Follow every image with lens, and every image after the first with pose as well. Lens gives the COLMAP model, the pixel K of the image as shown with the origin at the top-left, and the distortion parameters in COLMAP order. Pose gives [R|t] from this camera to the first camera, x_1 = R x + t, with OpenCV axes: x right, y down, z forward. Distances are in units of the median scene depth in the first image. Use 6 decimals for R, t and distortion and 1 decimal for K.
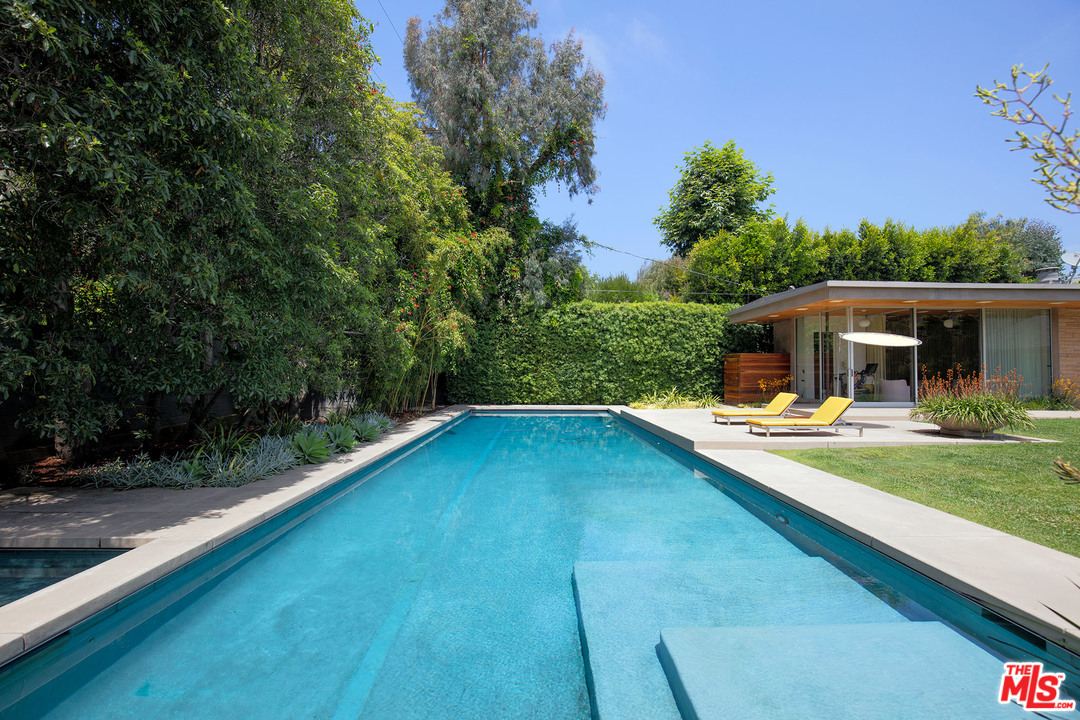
lens RADIAL K [[499.4, 0, 540.0], [0, 499.4, 360.0], [0, 0, 1]] dist [-0.001185, -0.000093]
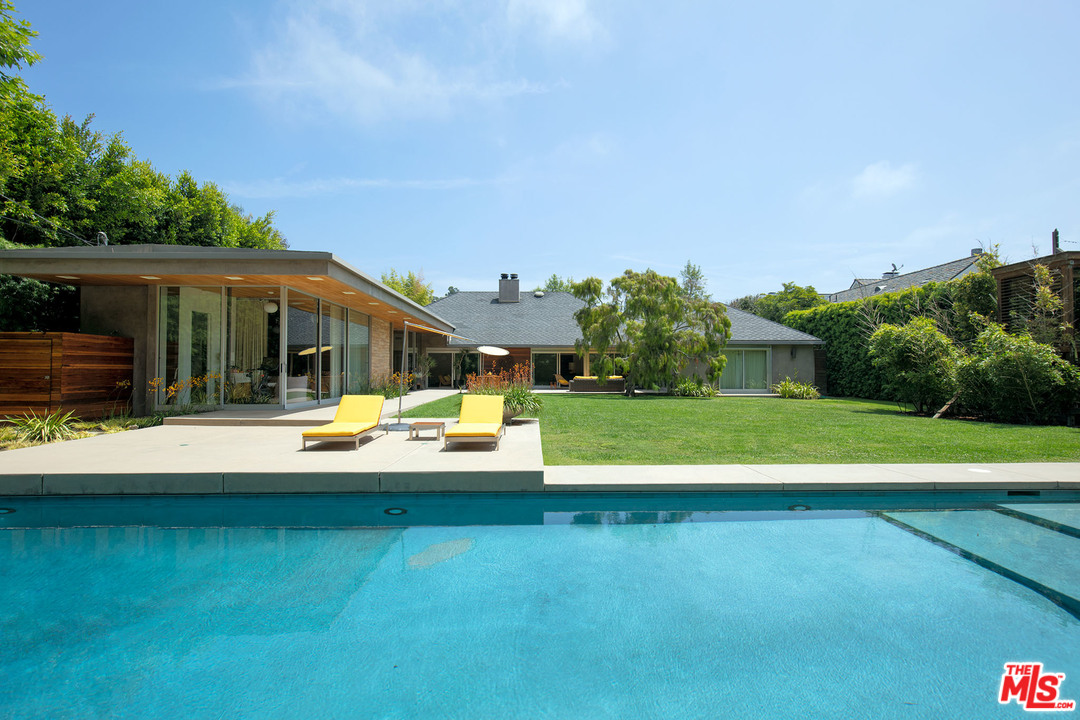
lens RADIAL K [[499.4, 0, 540.0], [0, 499.4, 360.0], [0, 0, 1]] dist [-0.001185, -0.000093]
pose [[-0.033086, 0.015051, 0.999339, -0.185307], [-0.017875, 0.999718, -0.015648, 0.018761], [-0.999293, -0.018381, -0.032807, 0.570046]]
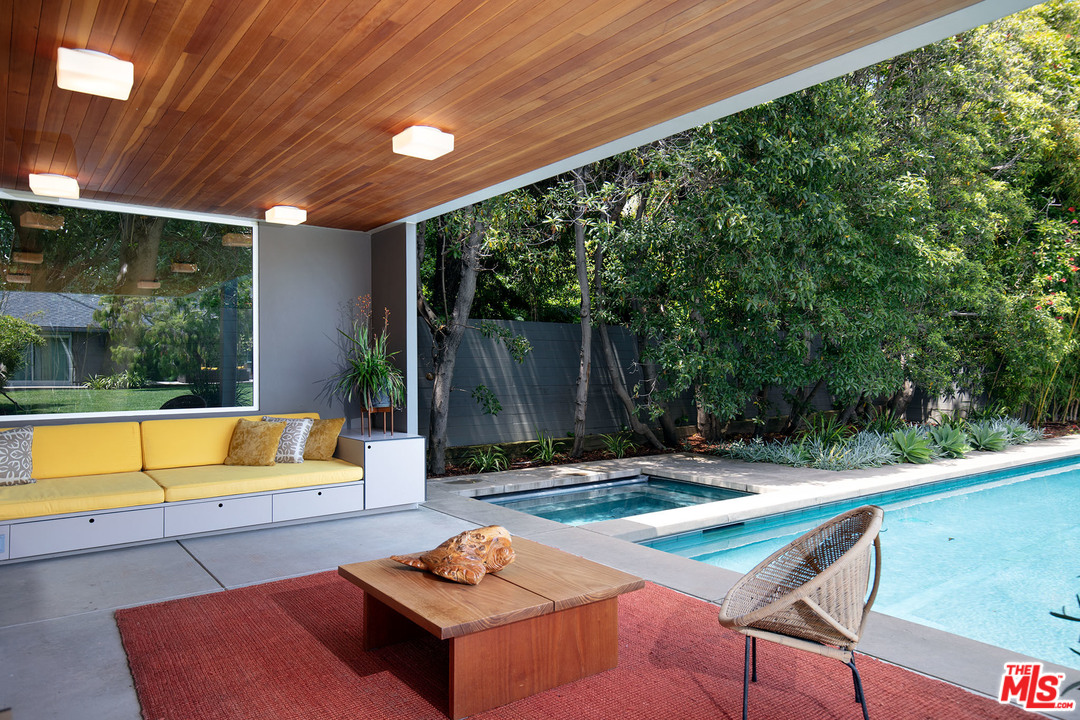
lens RADIAL K [[723.3, 0, 540.0], [0, 723.3, 360.0], [0, 0, 1]] dist [0.097144, -0.084984]
pose [[0.599737, -0.009510, -0.800141, 0.252988], [0.026310, 0.999623, 0.007839, -0.016659], [0.799765, -0.025754, 0.599761, -0.414003]]
